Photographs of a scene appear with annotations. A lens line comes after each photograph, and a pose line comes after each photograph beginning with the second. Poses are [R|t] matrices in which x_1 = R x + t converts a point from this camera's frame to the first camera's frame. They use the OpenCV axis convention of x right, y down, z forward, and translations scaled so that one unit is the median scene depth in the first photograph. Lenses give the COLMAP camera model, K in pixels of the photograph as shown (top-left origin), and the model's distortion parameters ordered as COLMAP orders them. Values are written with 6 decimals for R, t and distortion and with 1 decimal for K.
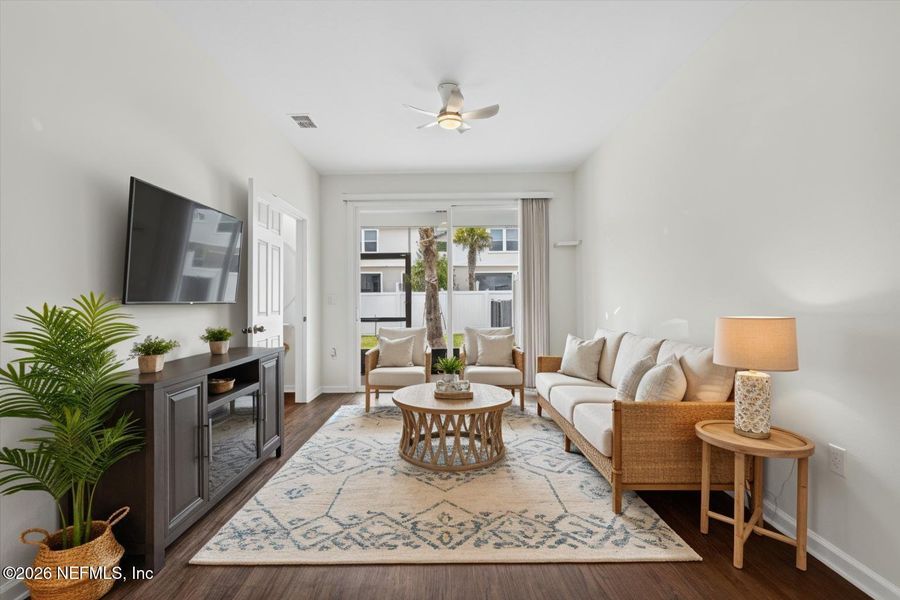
lens RADIAL K [[402.7, 0, 447.2], [0, 402.7, 285.3], [0, 0, 1]] dist [-0.056750, 0.018501]
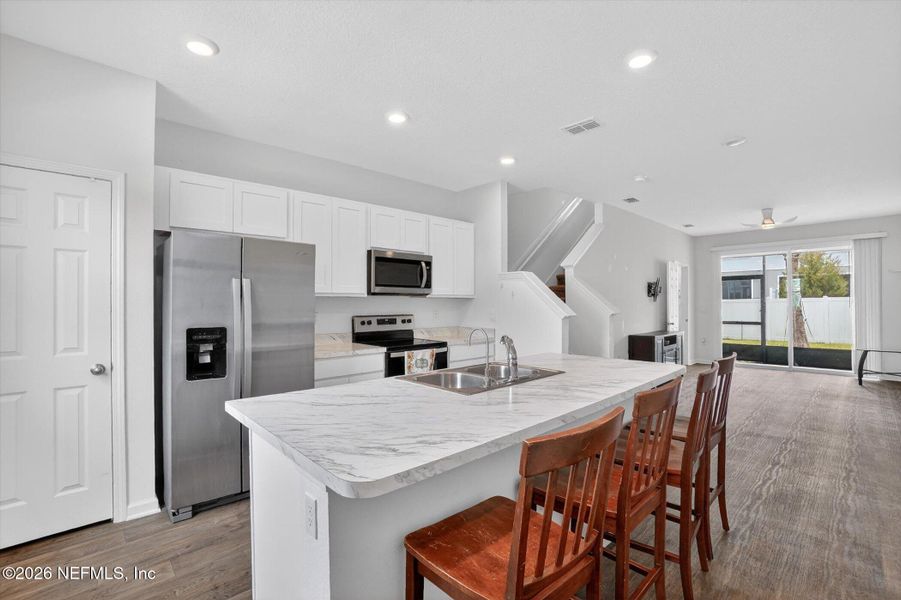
lens RADIAL K [[408.8, 0, 450.5], [0, 408.8, 300.0], [0, 0, 1]] dist [-0.036903, 0.000064]
pose [[0.691214, -0.010770, -0.722569, 0.155906], [0.028219, 0.999529, 0.012096, -0.042158], [0.722099, -0.028752, 0.691192, -0.714428]]
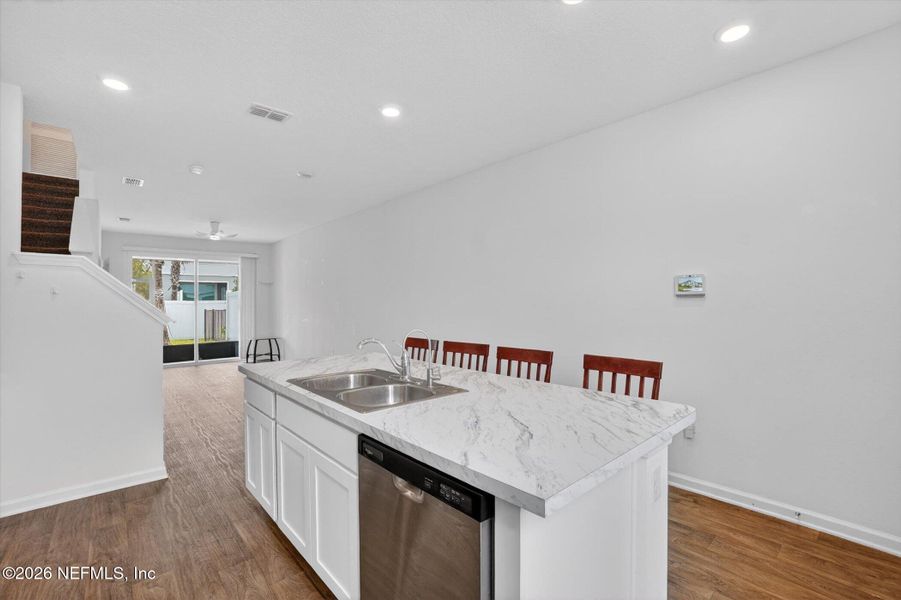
lens RADIAL K [[394.5, 0, 450.5], [0, 394.5, 300.0], [0, 0, 1]] dist [-0.051872, 0.000085]
pose [[0.745094, -0.006394, 0.666929, -0.213418], [-0.010284, 0.999725, 0.021074, -0.044447], [-0.666880, -0.022561, 0.744823, -0.714137]]
